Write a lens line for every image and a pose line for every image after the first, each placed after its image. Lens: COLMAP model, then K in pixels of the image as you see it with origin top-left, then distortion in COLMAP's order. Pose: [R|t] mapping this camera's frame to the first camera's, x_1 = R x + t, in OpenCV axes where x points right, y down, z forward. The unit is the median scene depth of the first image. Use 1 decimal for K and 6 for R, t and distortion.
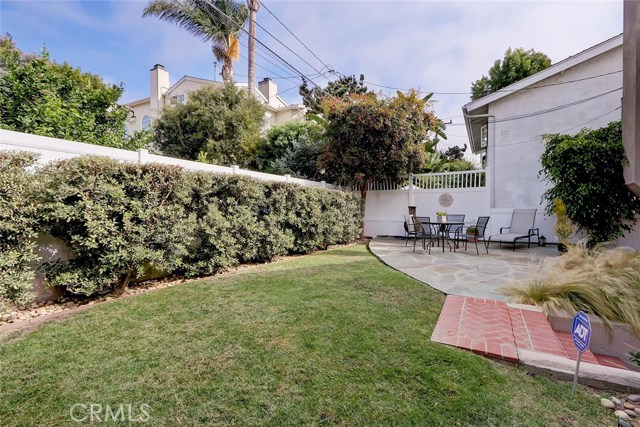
lens RADIAL K [[299.4, 0, 311.8], [0, 299.4, 206.9], [0, 0, 1]] dist [0.001482, 0.000114]
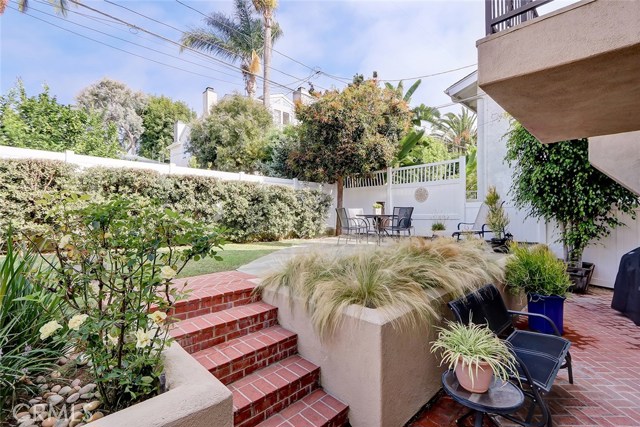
lens RADIAL K [[299.4, 0, 311.8], [0, 299.4, 206.9], [0, 0, 1]] dist [0.001482, 0.000114]
pose [[0.956802, -0.006502, -0.290669, 0.453886], [-0.001505, 0.999626, -0.027317, 0.046389], [0.290738, 0.026574, 0.956434, 0.034383]]
